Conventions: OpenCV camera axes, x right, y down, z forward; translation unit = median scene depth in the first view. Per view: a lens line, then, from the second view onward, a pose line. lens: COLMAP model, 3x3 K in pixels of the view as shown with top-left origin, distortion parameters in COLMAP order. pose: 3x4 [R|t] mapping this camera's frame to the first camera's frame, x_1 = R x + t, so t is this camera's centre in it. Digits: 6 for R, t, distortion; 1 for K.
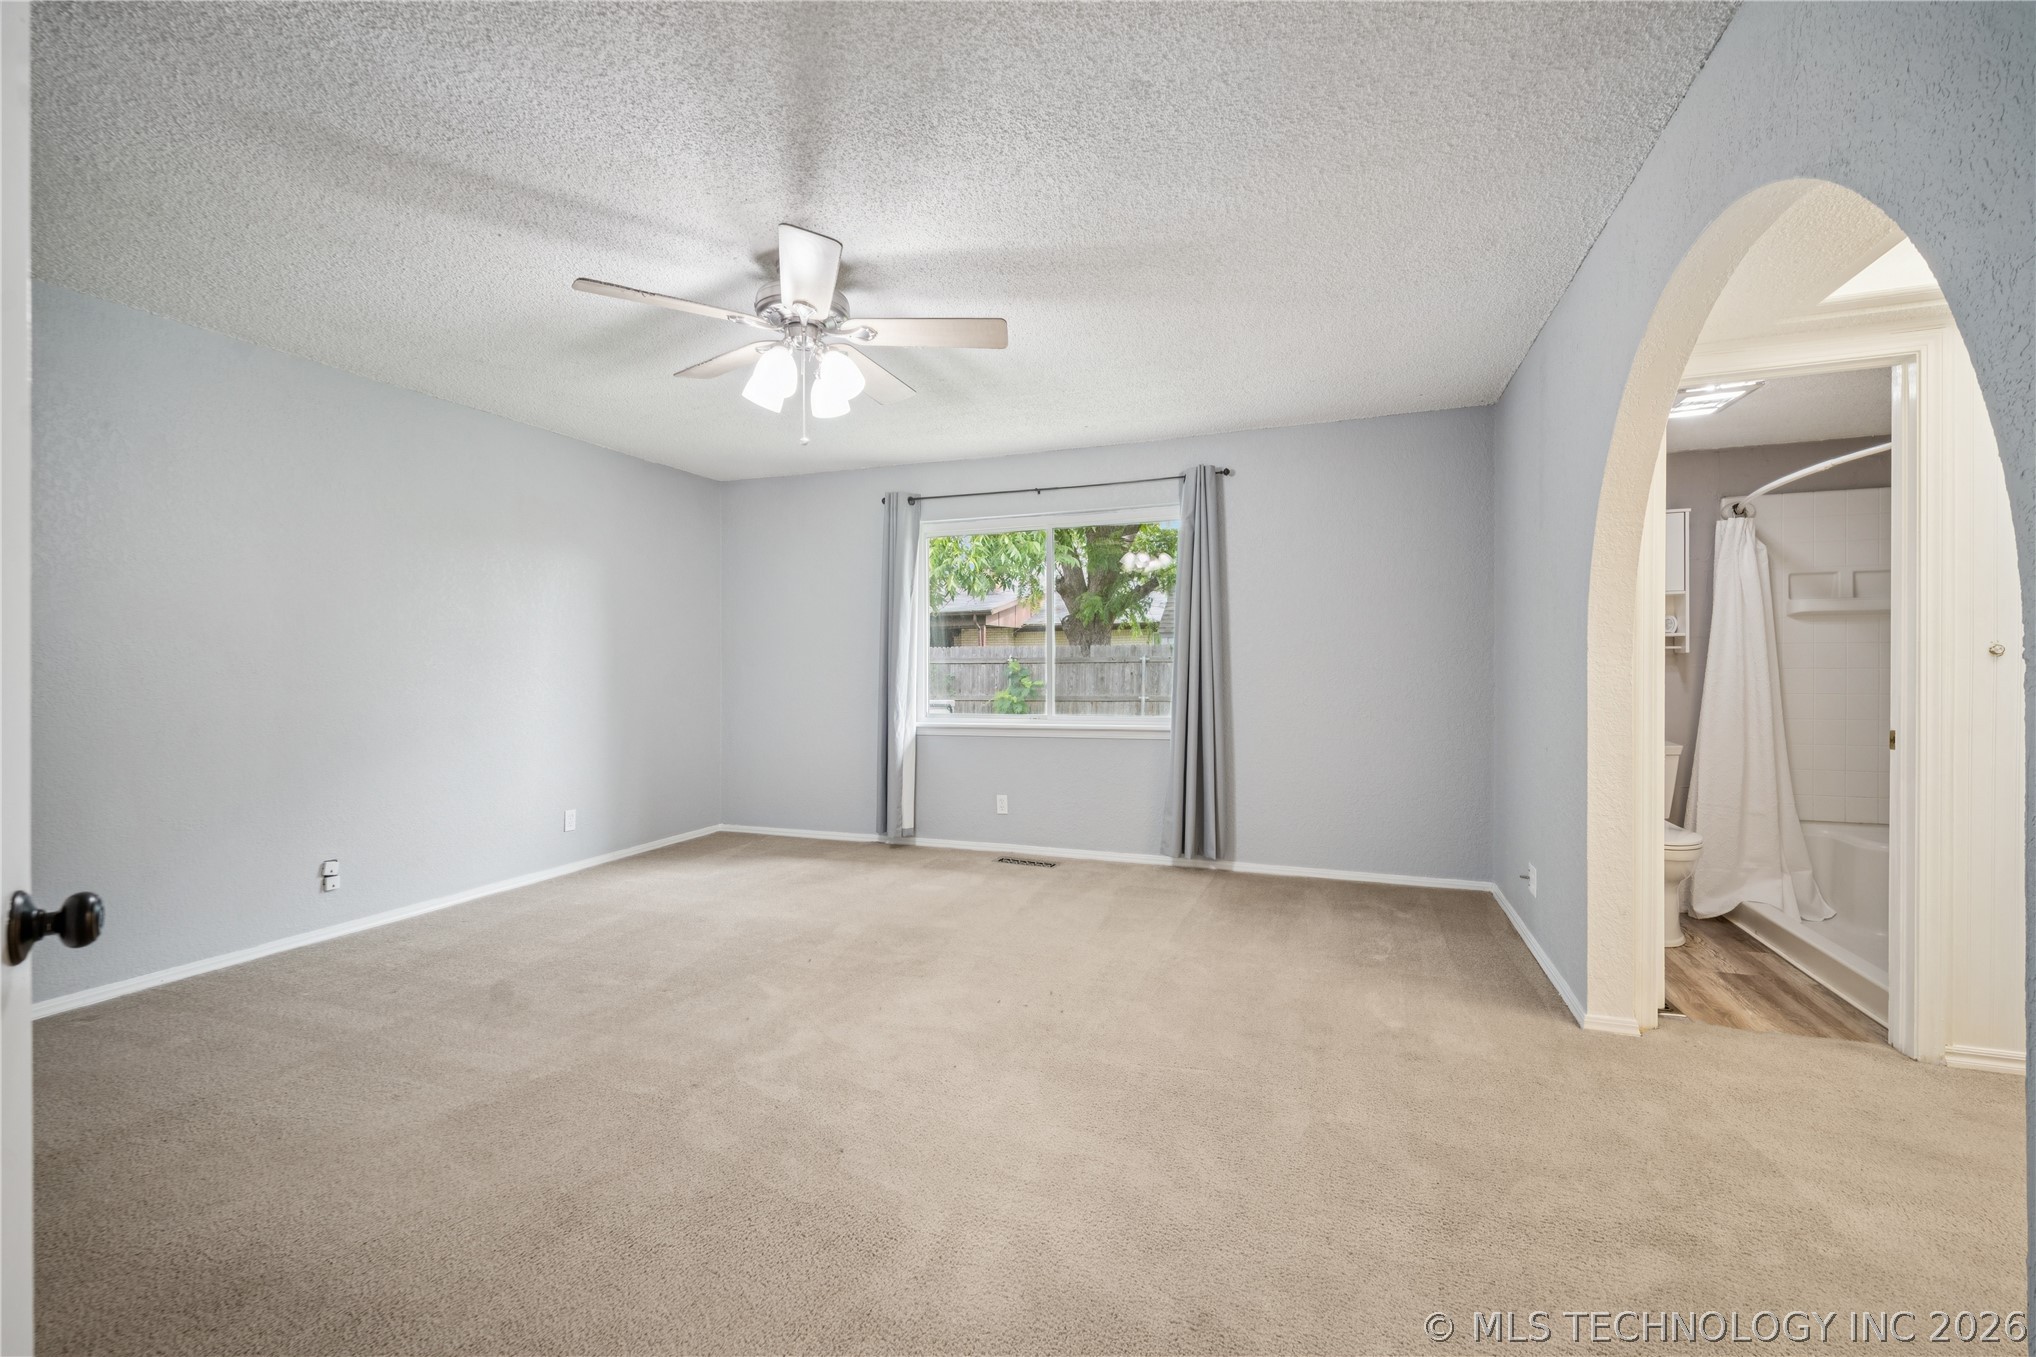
lens RADIAL K [[848.7, 0, 1028.2], [0, 848.7, 673.3], [0, 0, 1]] dist [0.009787, -0.005166]
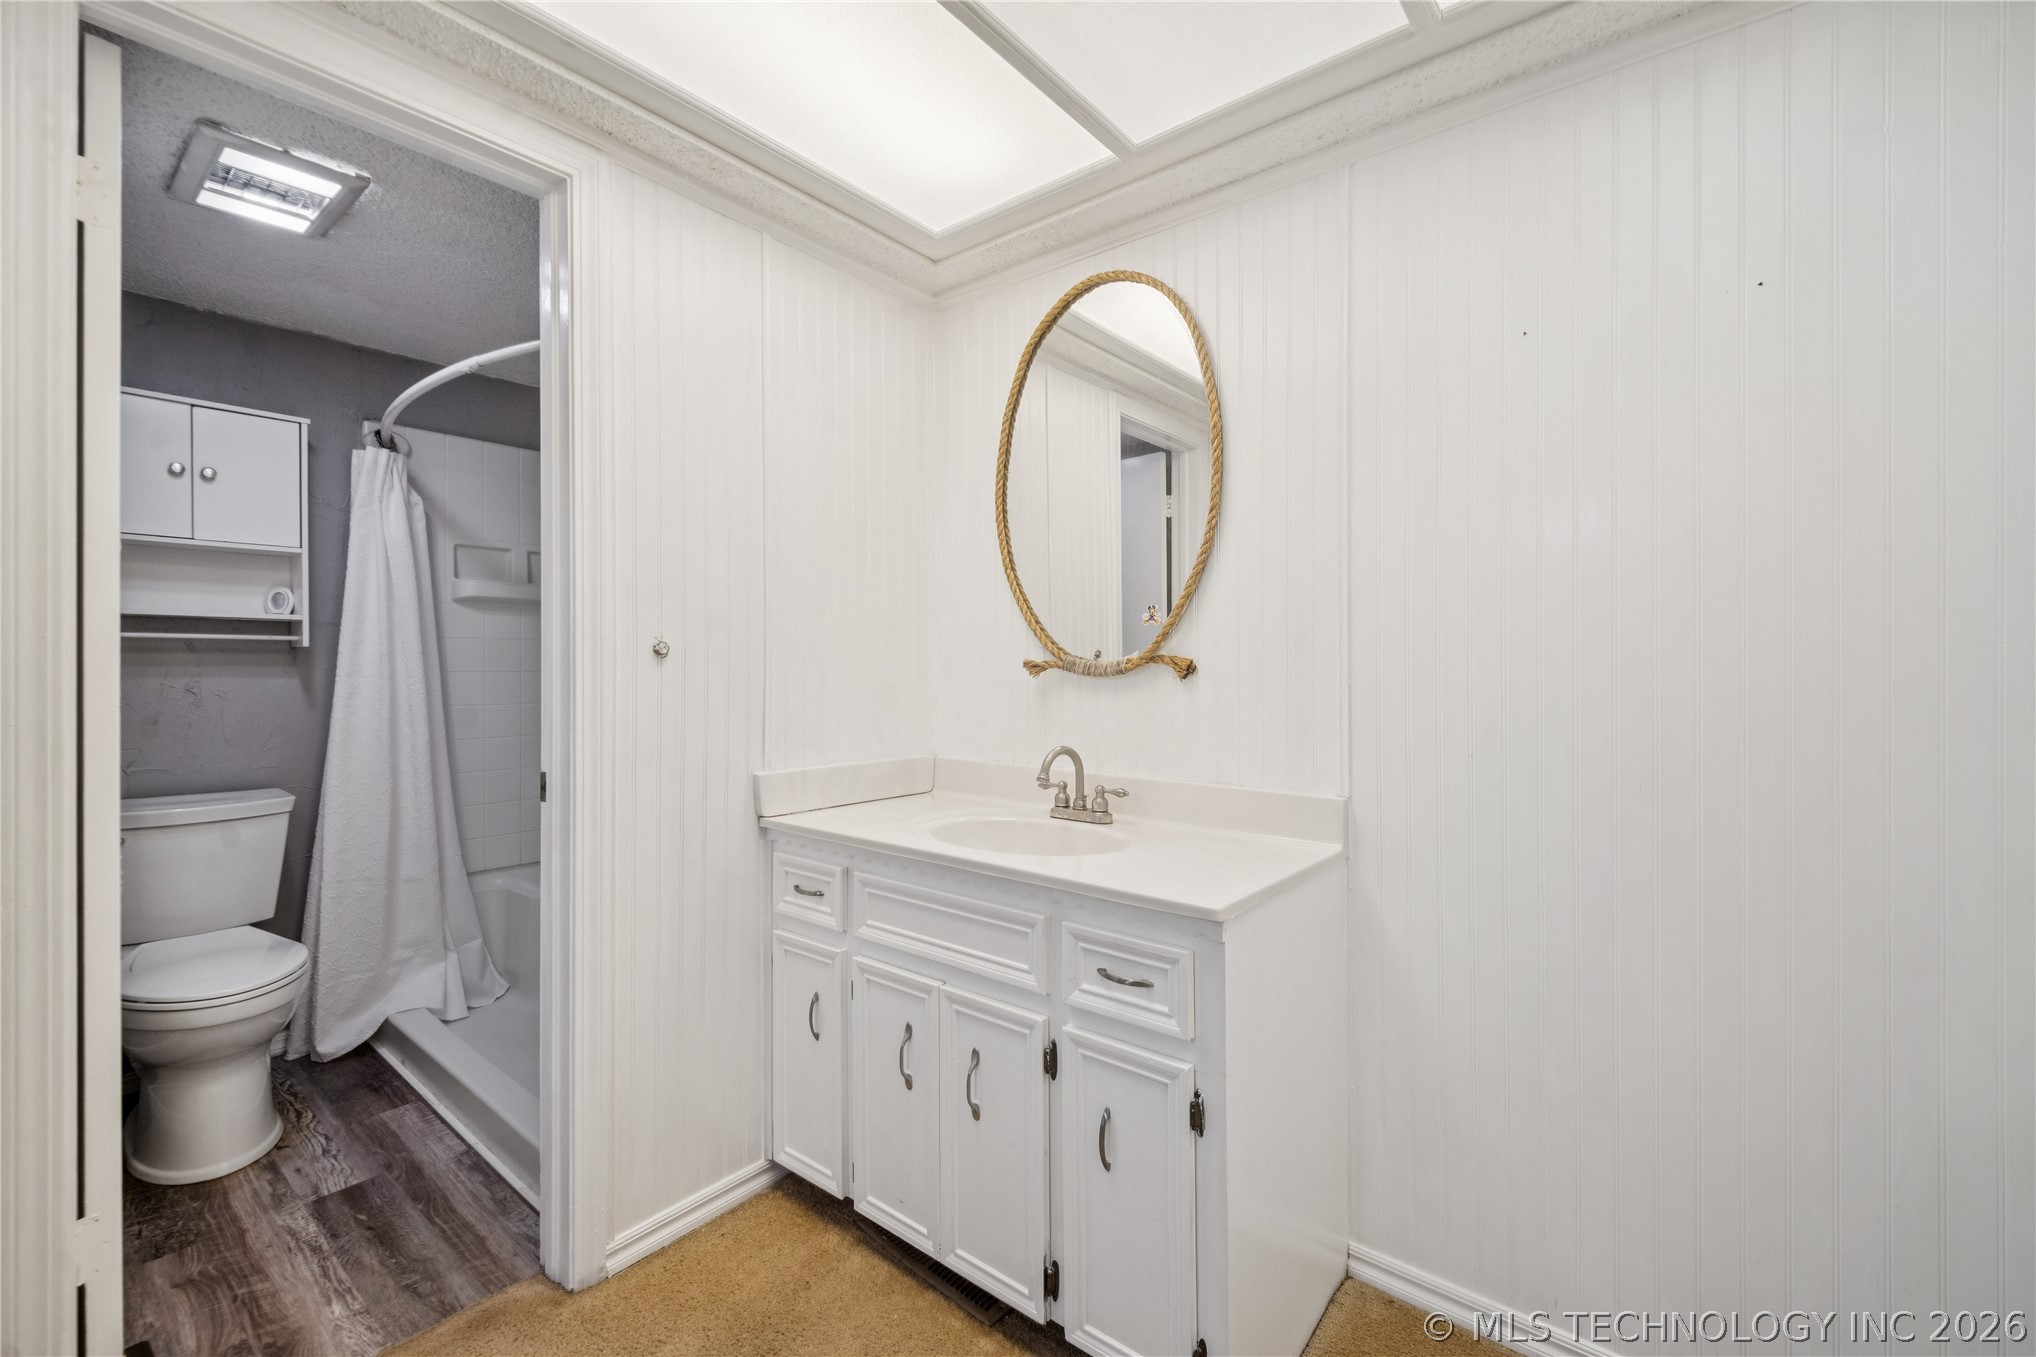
lens RADIAL K [[848.7, 0, 1014.5], [0, 848.7, 672.3], [0, 0, 1]] dist [0.009787, -0.005166]
pose [[0.312162, -0.003894, 0.950021, 0.345198], [0.004216, 0.999987, 0.002713, -0.004705], [-0.950019, 0.003158, 0.312175, 0.310442]]
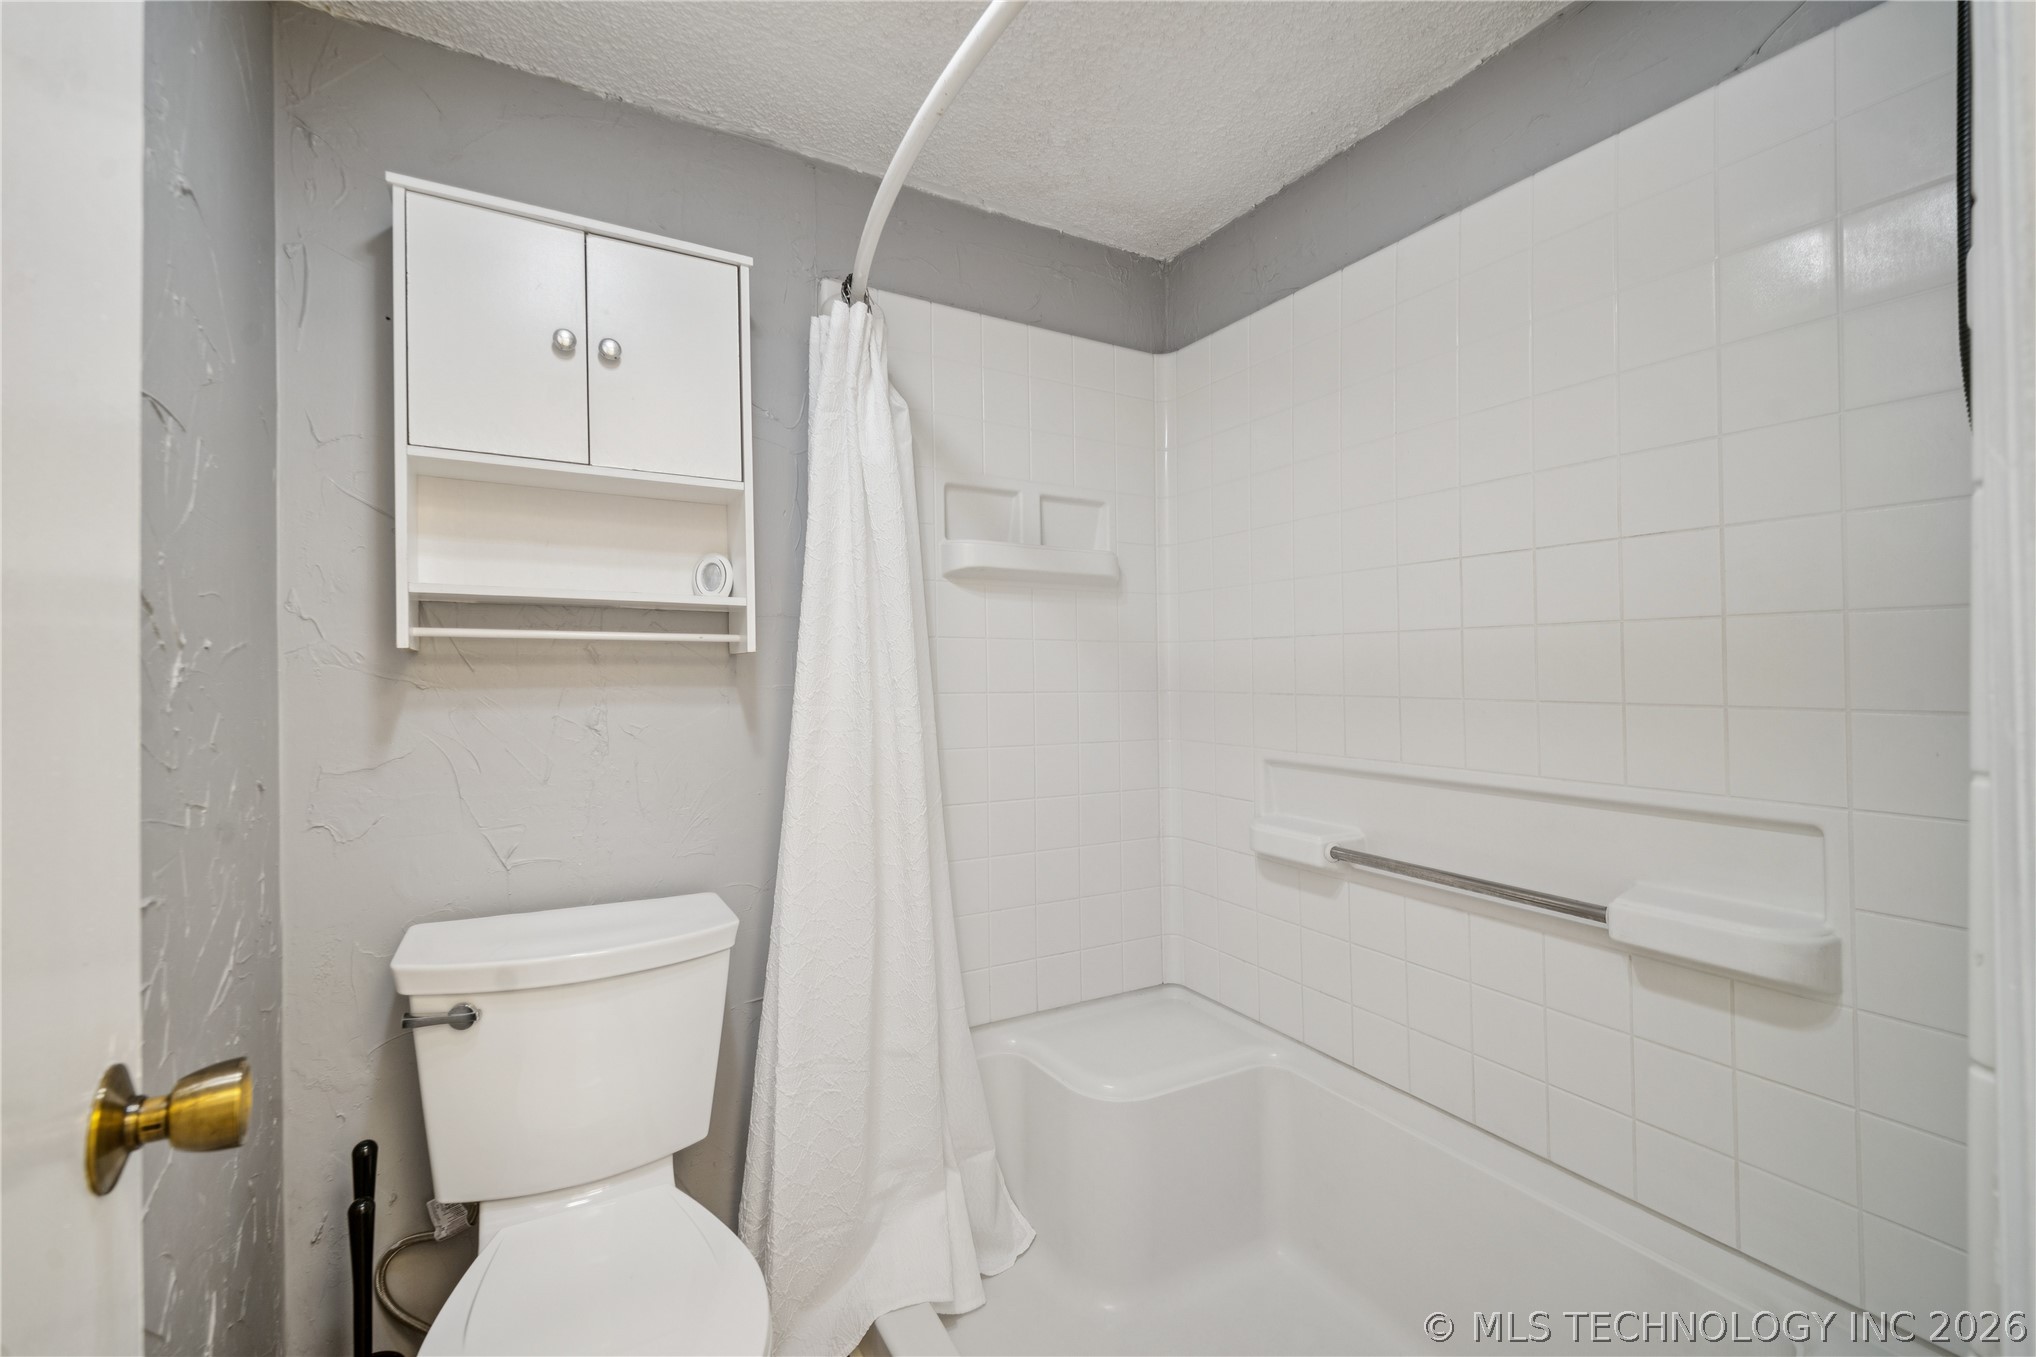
lens RADIAL K [[848.7, 0, 1029.4], [0, 848.7, 688.2], [0, 0, 1]] dist [0.009787, -0.005166]
pose [[0.627263, -0.009014, 0.778755, 0.579905], [0.011282, 0.999933, 0.002487, -0.008623], [-0.778725, 0.007226, 0.627323, 0.696904]]
